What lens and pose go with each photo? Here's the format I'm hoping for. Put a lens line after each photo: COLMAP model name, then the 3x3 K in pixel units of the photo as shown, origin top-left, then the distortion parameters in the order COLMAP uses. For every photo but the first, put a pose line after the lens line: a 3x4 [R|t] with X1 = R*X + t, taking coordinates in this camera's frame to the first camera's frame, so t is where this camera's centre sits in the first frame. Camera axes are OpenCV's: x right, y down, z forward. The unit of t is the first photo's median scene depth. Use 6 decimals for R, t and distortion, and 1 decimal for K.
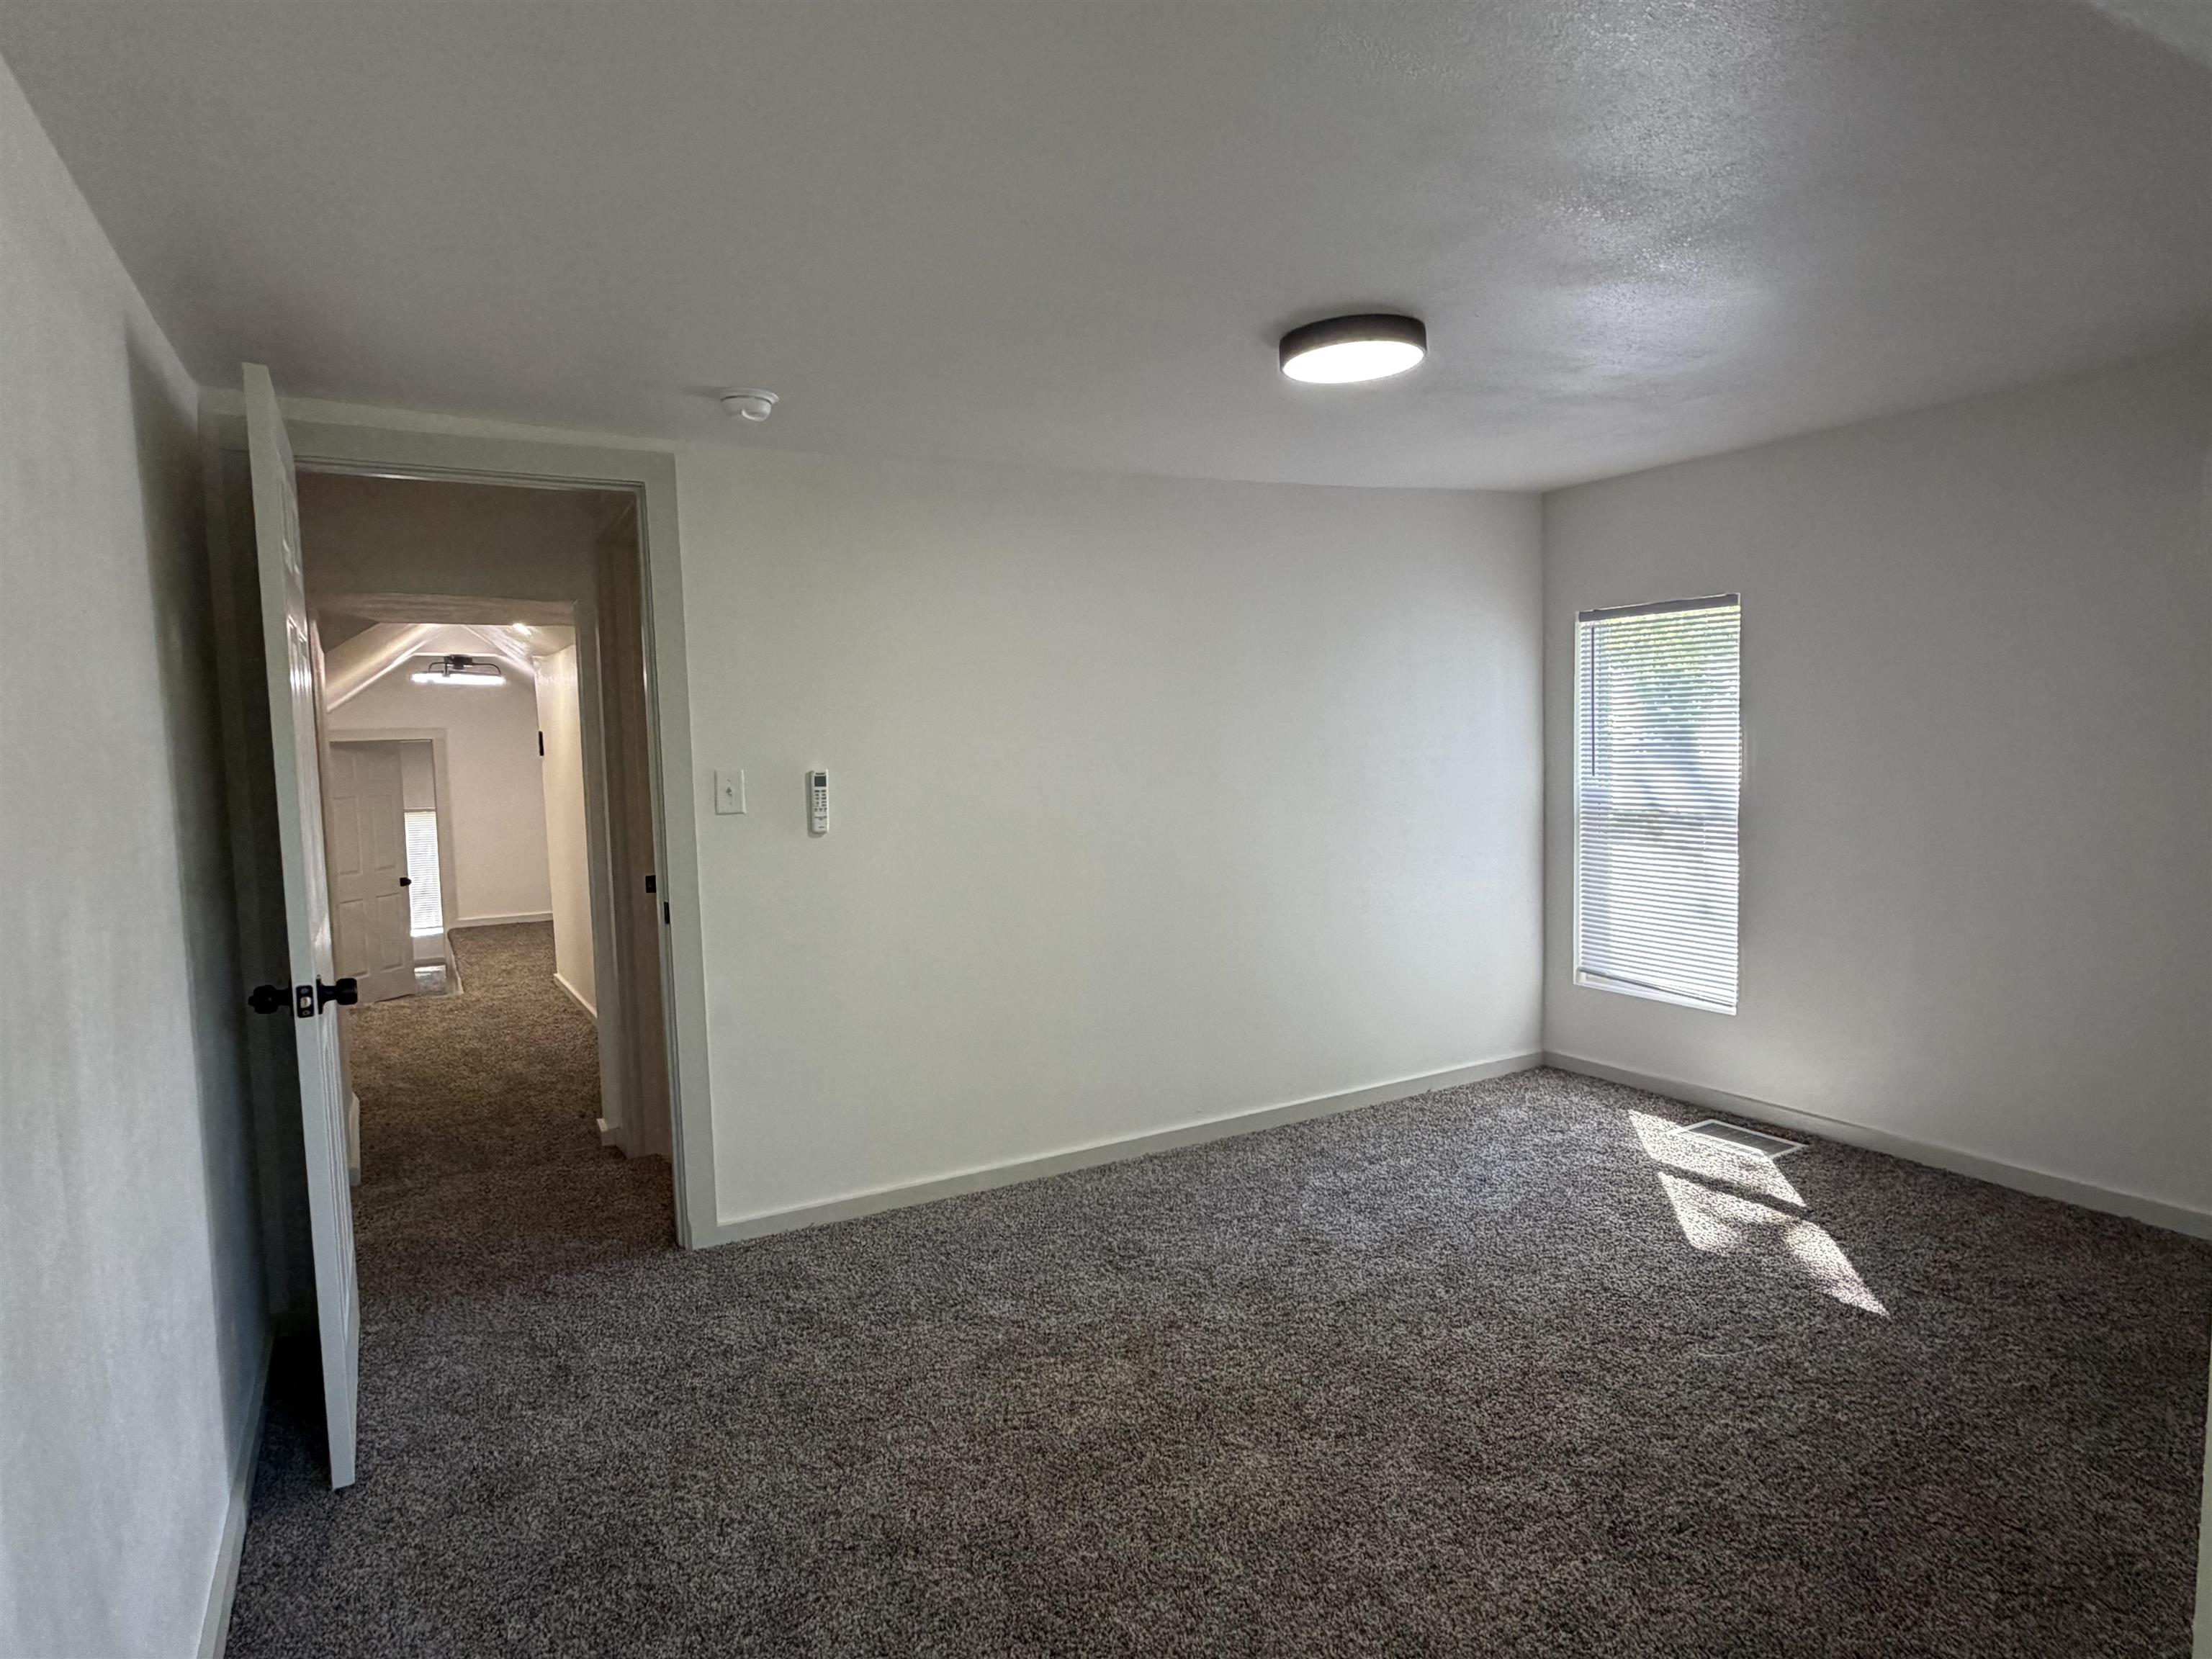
lens RADIAL K [[1261.1, 0, 1106.0], [0, 1261.1, 829.5], [0, 0, 1]] dist [0.000992, 0.004281]
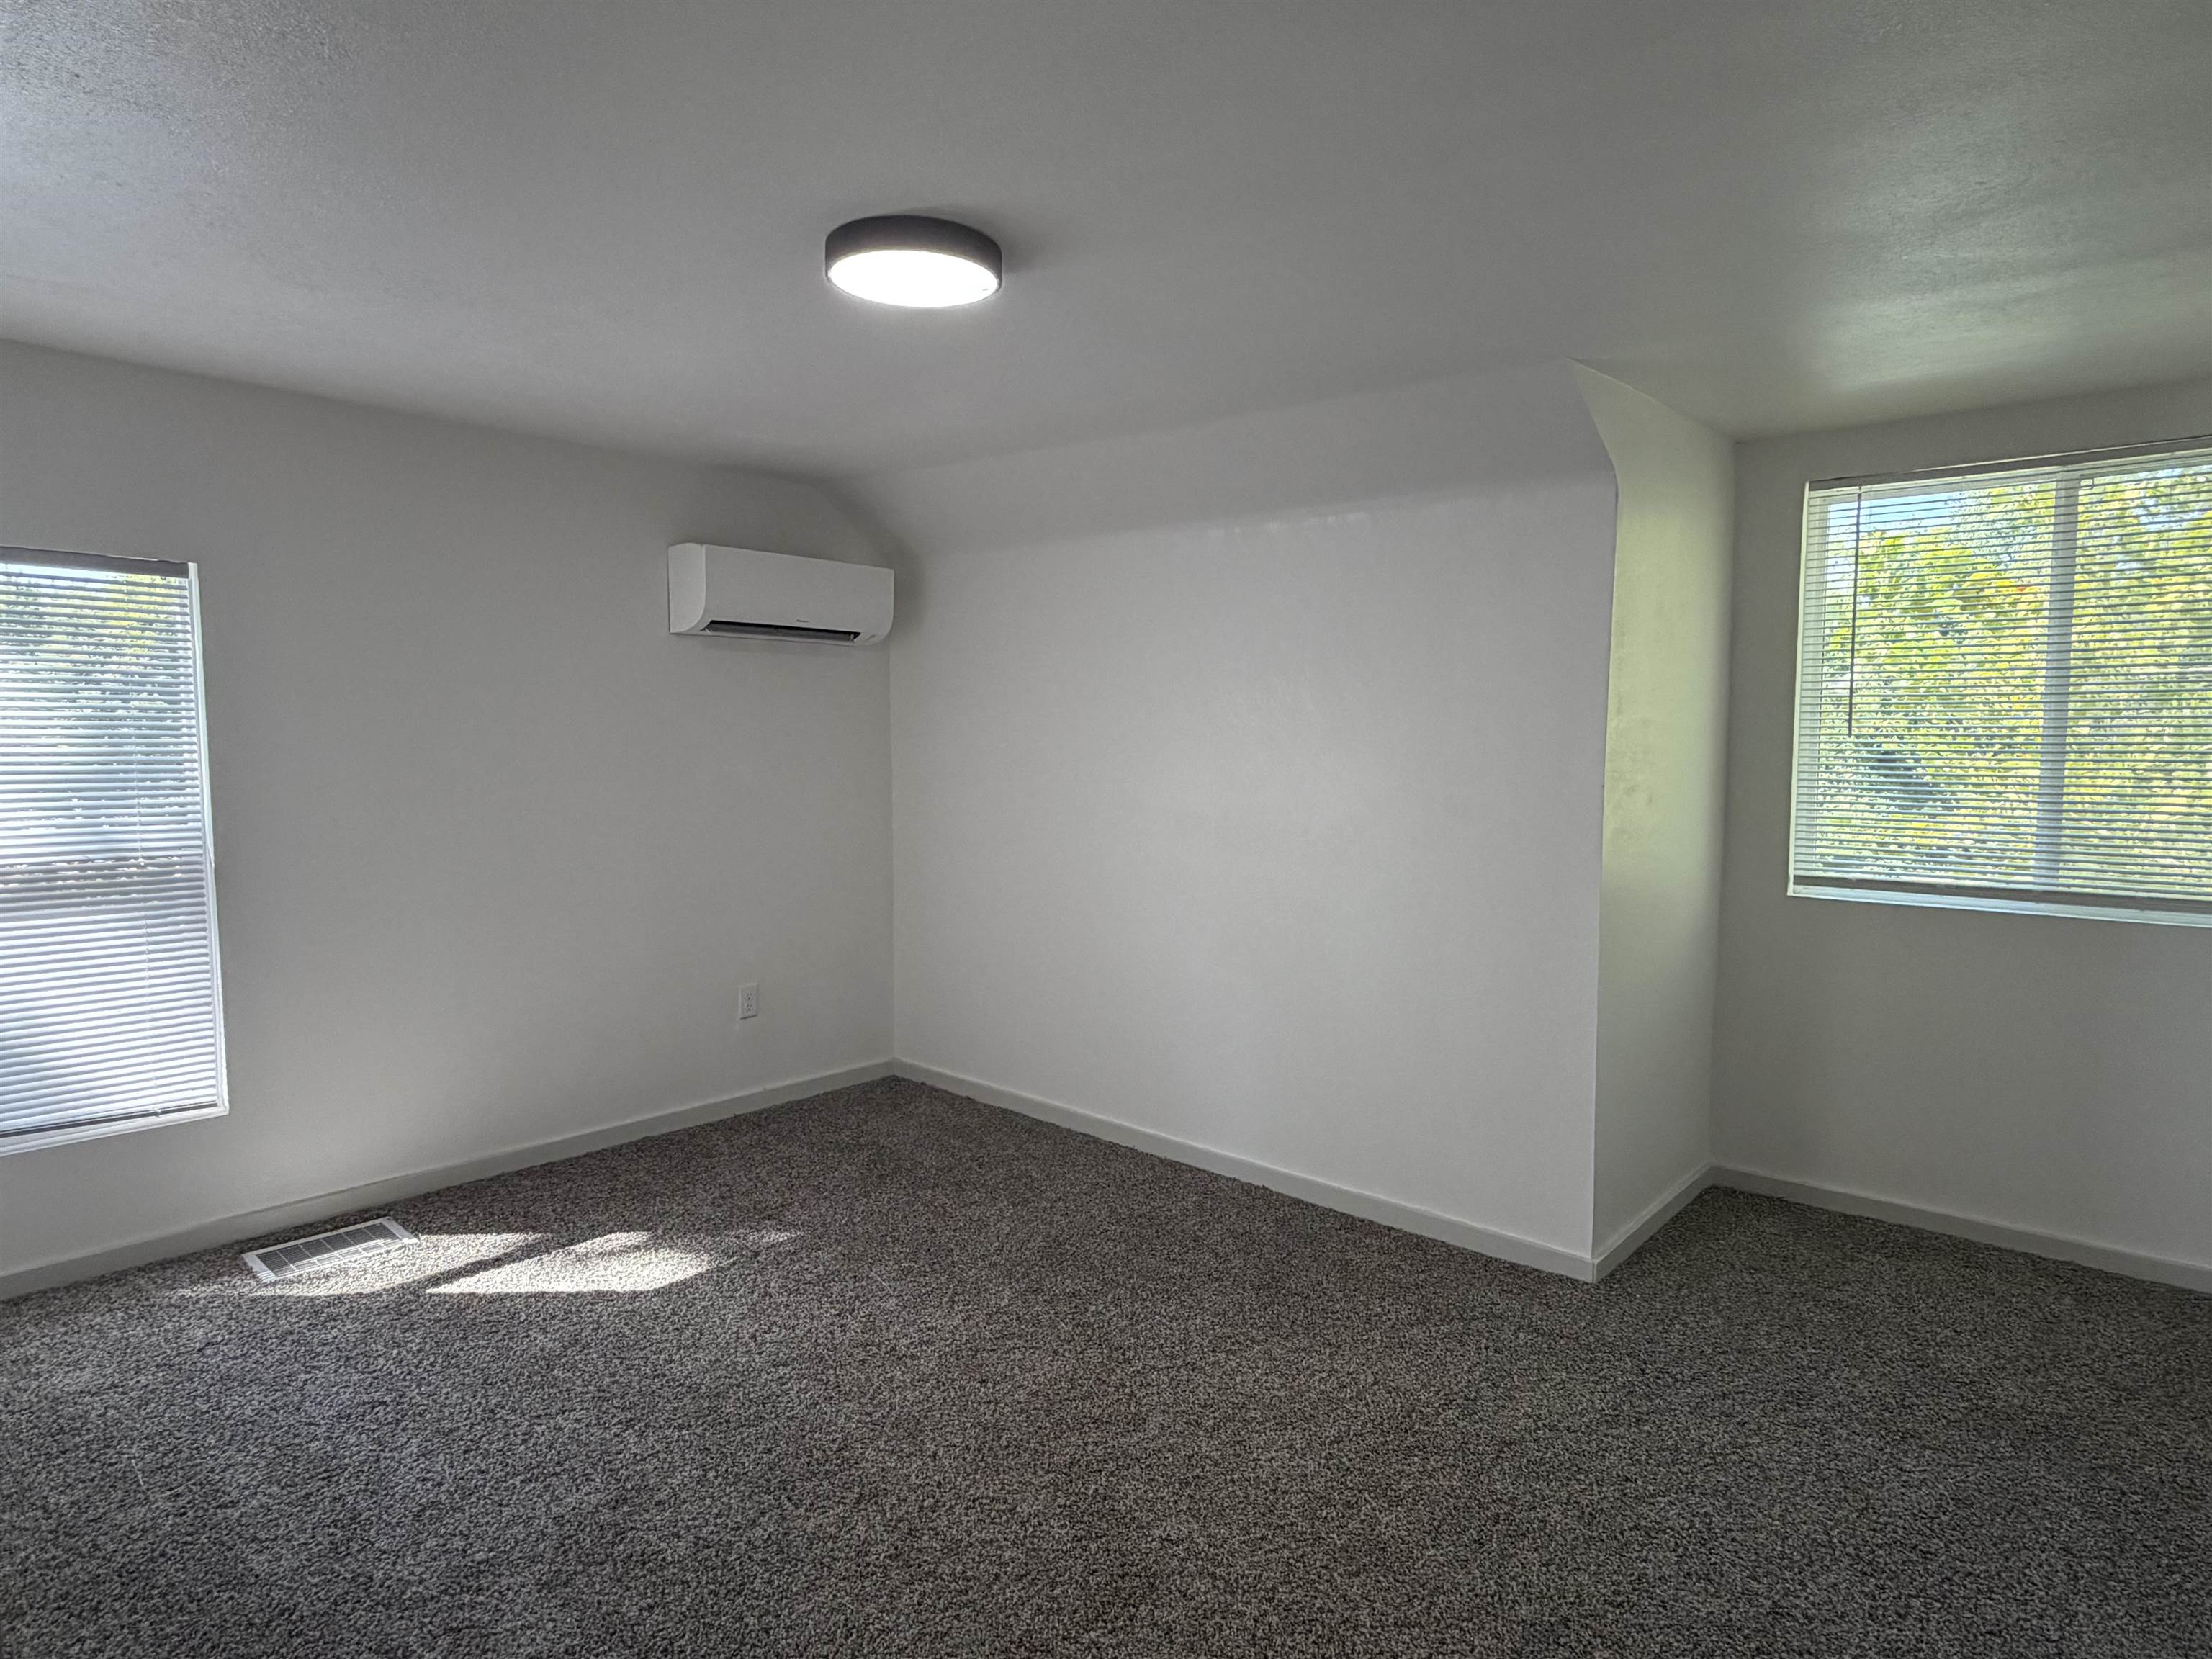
lens RADIAL K [[1261.1, 0, 1106.0], [0, 1261.1, 829.5], [0, 0, 1]] dist [0.000992, 0.004281]
pose [[-0.300883, -0.043766, 0.952656, -0.422515], [0.083136, 0.993940, 0.071919, -0.039623], [-0.950030, 0.100839, -0.295421, 0.758816]]
